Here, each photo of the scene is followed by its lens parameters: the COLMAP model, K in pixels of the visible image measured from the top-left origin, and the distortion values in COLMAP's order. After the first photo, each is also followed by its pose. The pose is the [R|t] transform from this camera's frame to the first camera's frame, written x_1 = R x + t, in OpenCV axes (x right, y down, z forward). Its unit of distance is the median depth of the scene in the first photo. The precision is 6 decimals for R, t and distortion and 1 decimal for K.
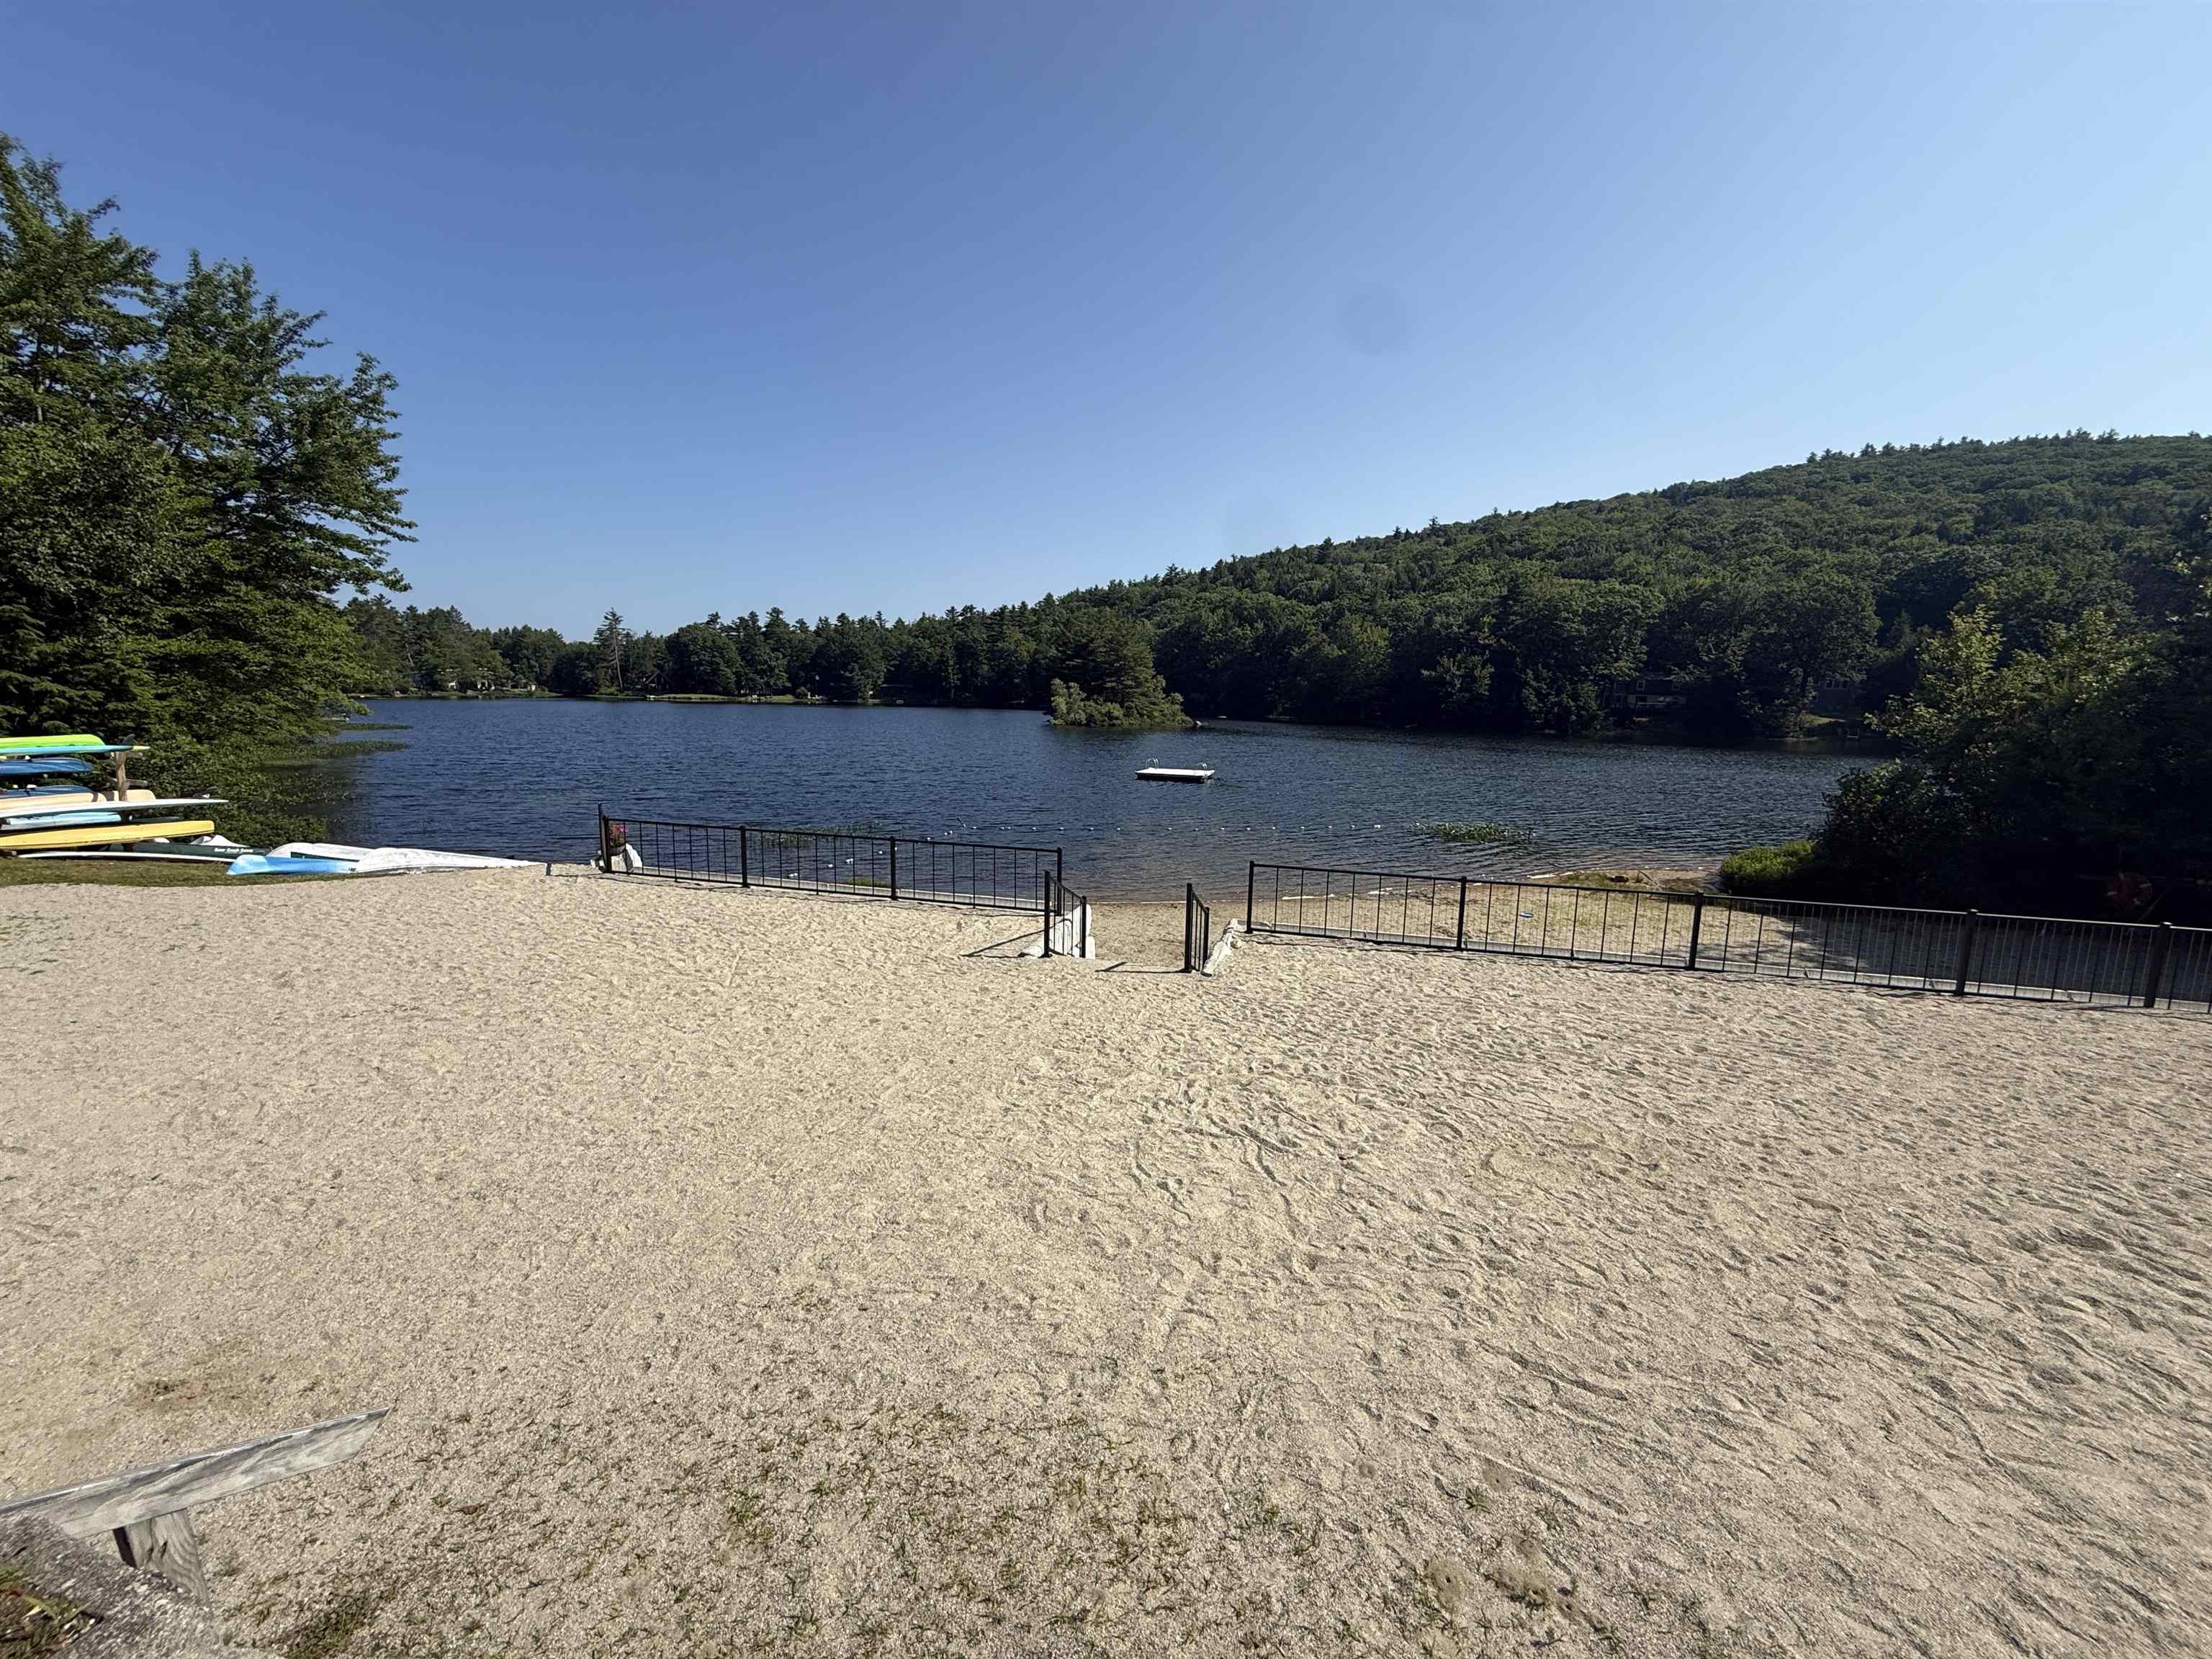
lens RADIAL K [[885.0, 0, 1107.9], [0, 885.0, 825.5], [0, 0, 1]] dist [-0.000331, -0.000196]
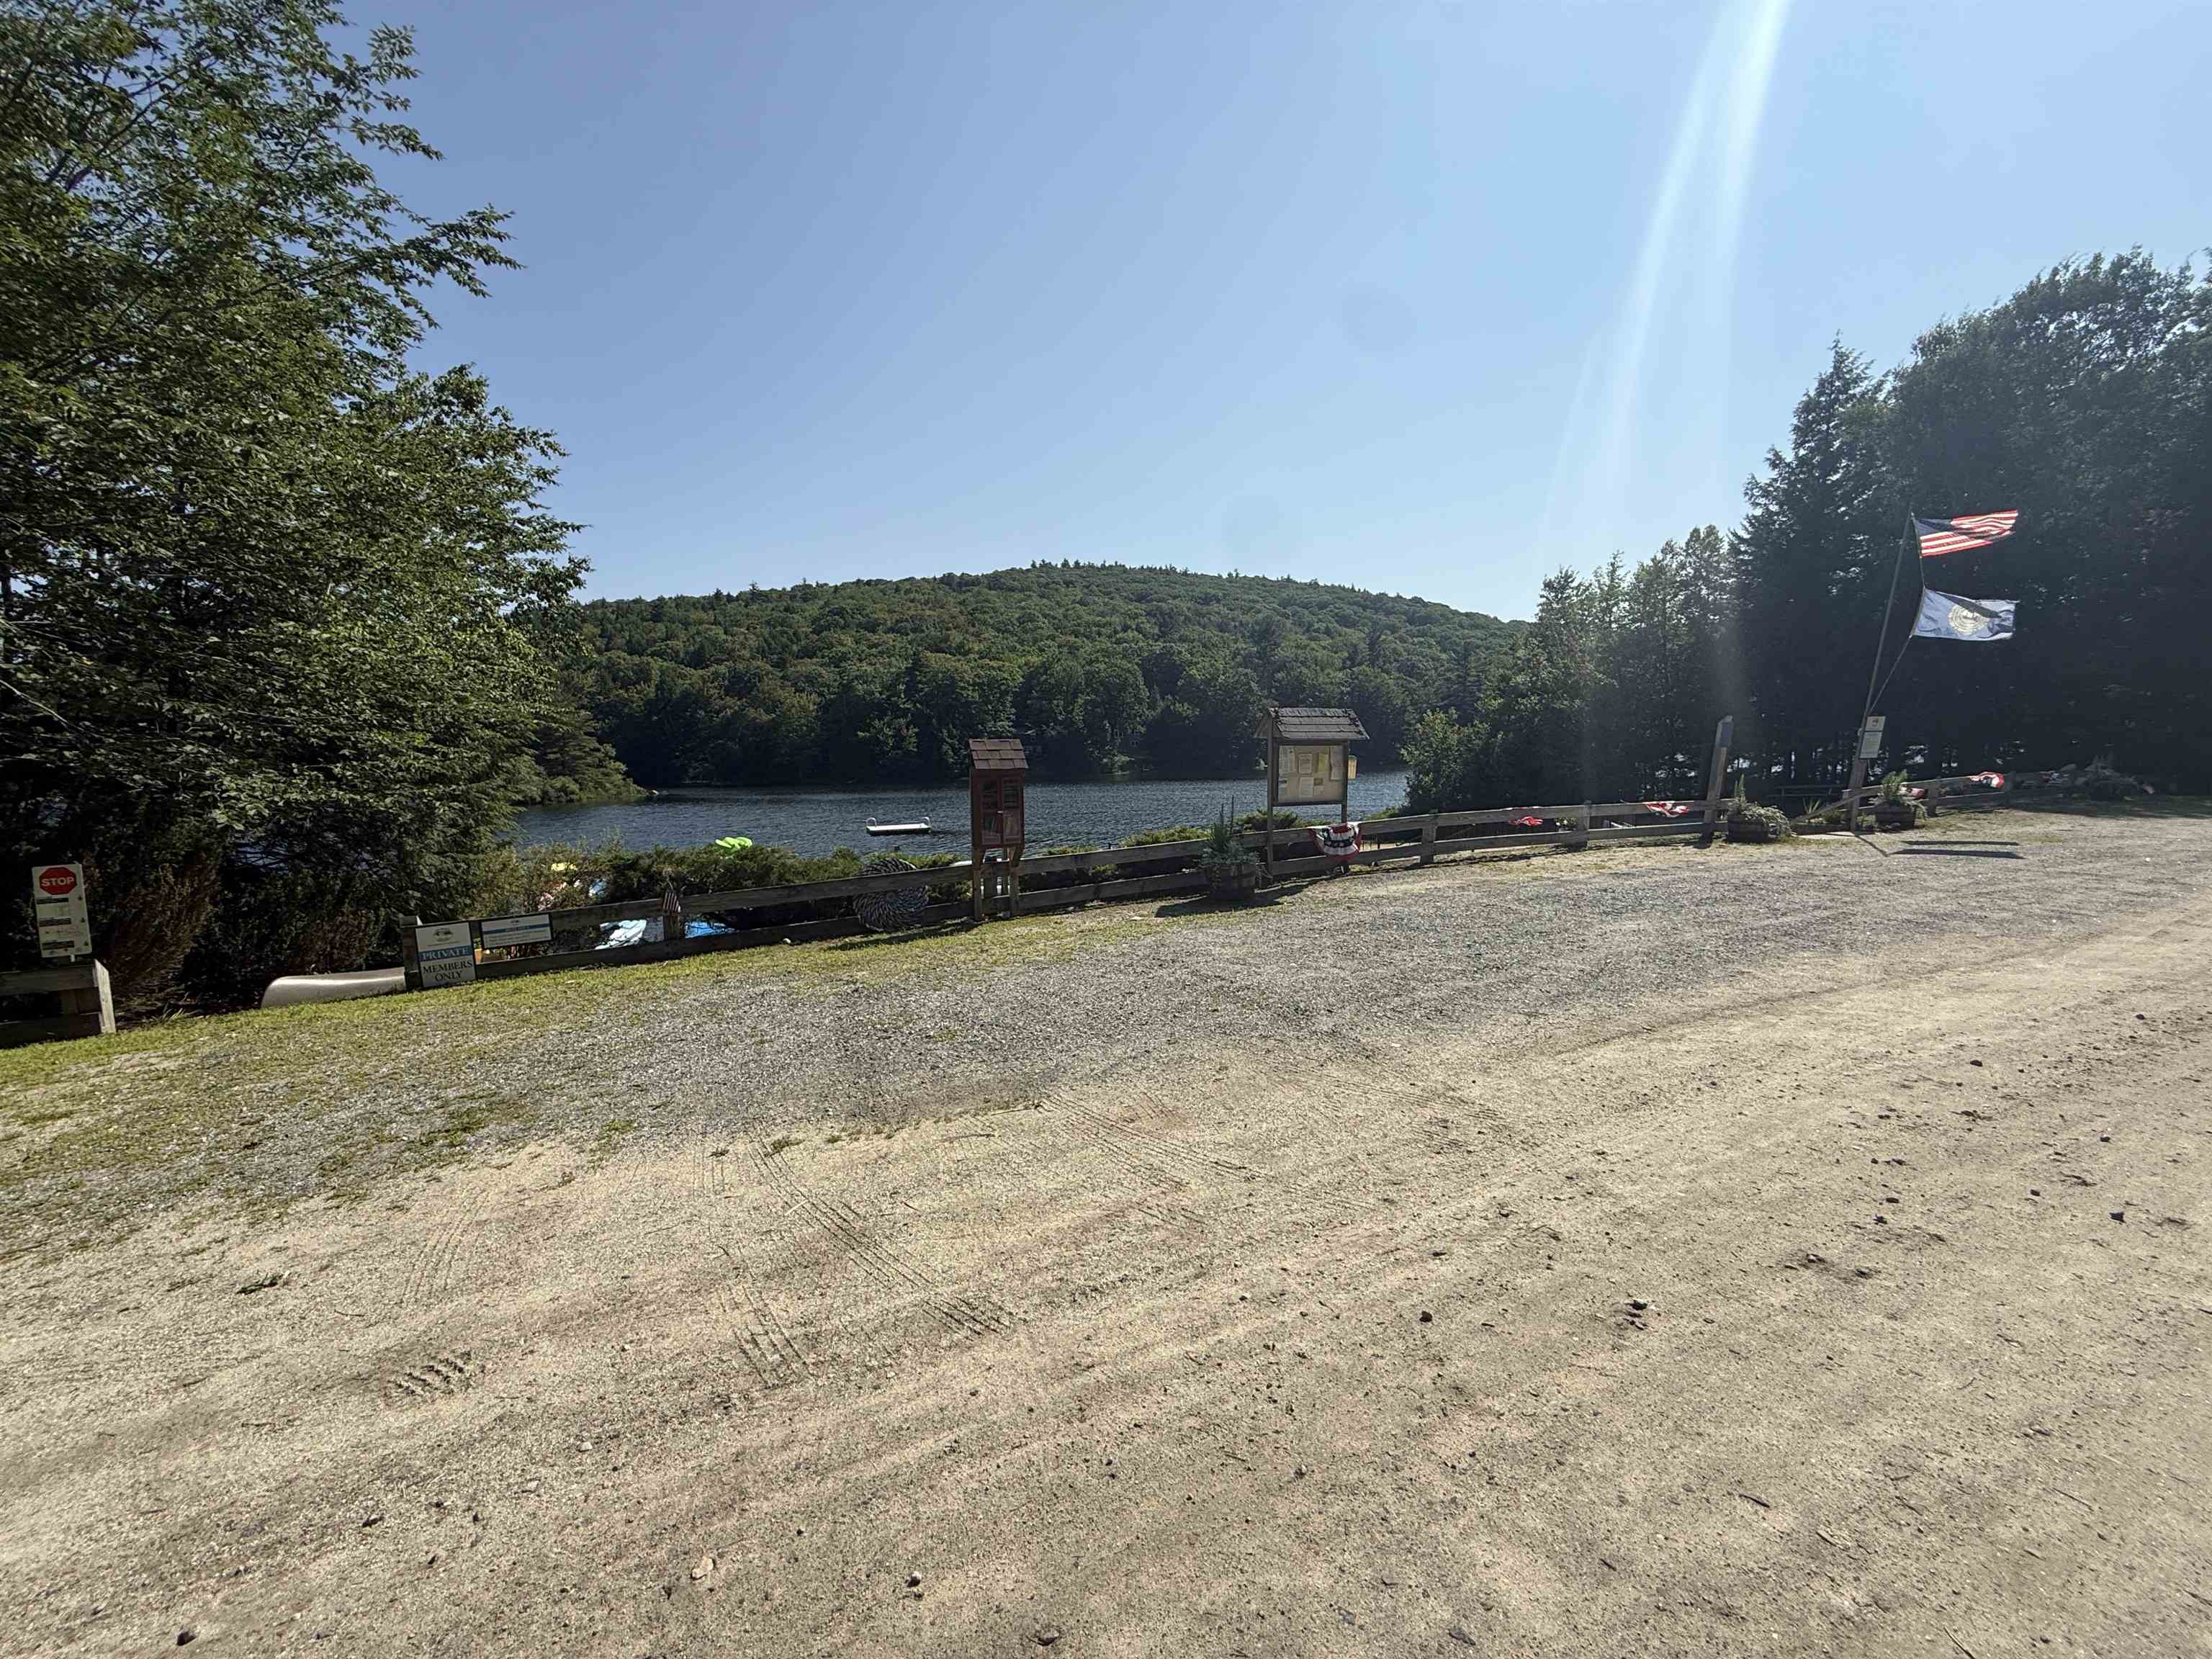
lens RADIAL K [[885.0, 0, 1107.9], [0, 885.0, 825.5], [0, 0, 1]] dist [-0.000331, -0.000196]
pose [[0.725422, -0.097166, 0.681412, -0.189566], [0.139391, 0.990211, -0.007195, -0.004646], [-0.674042, 0.100202, 0.731865, -0.026691]]
